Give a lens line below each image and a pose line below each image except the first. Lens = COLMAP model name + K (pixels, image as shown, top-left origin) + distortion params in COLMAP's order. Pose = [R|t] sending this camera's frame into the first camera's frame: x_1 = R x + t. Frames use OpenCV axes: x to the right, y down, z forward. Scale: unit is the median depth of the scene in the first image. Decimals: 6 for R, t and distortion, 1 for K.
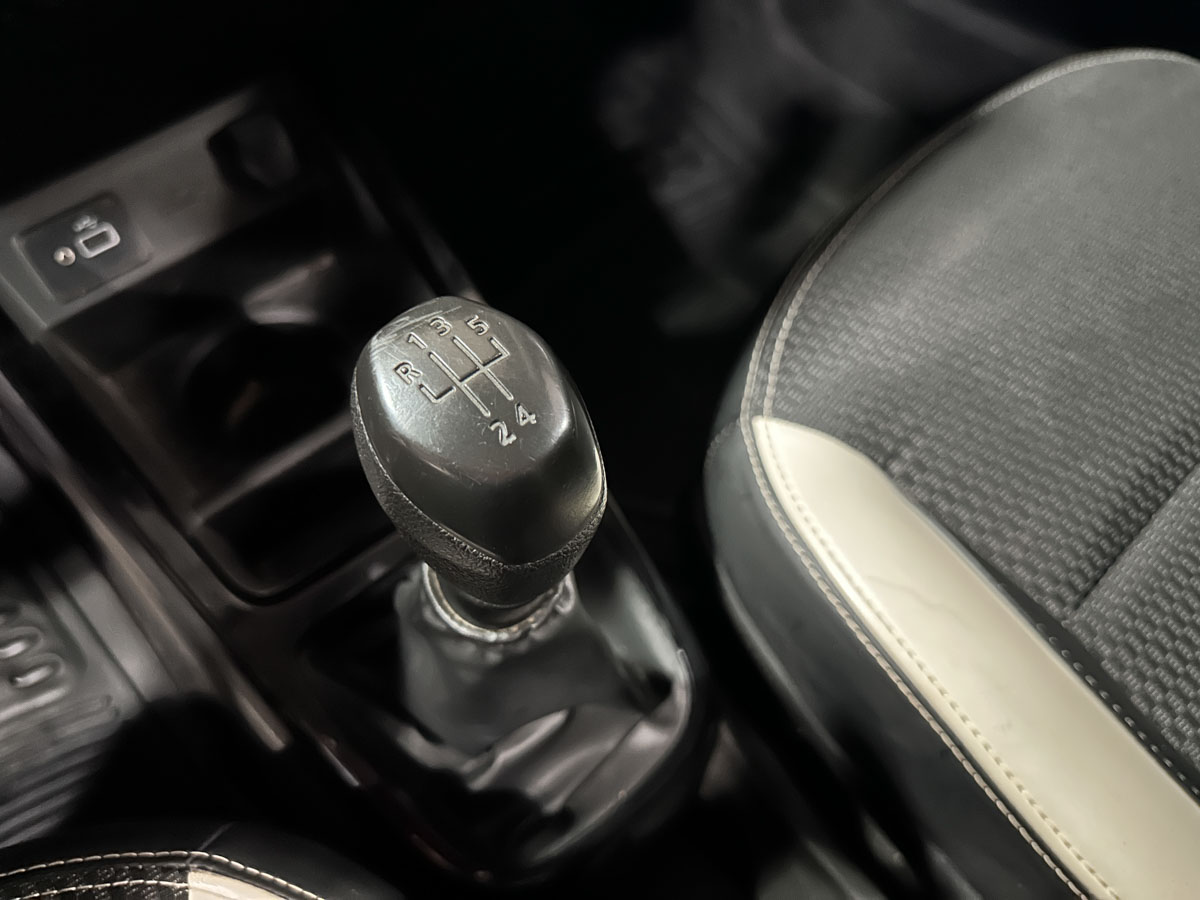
lens RADIAL K [[861.6, 0, 599.8], [0, 861.6, 452.9], [0, 0, 1]] dist [0.061281, -0.074013]
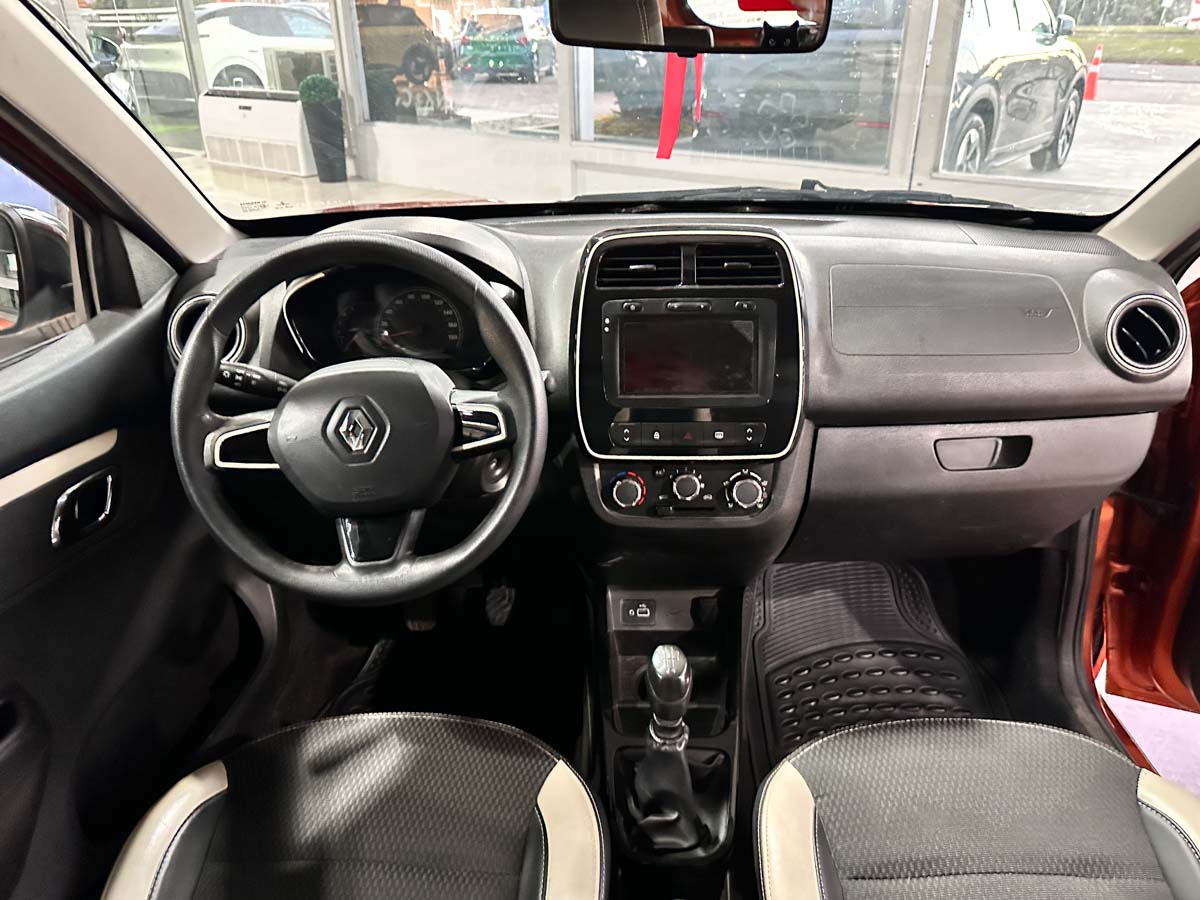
lens RADIAL K [[861.6, 0, 604.0], [0, 861.6, 455.4], [0, 0, 1]] dist [0.061281, -0.074013]
pose [[0.741509, 0.298714, -0.600779, 1.084262], [-0.556576, 0.773902, -0.302159, 0.355569], [0.374685, 0.558432, 0.740112, -1.773656]]
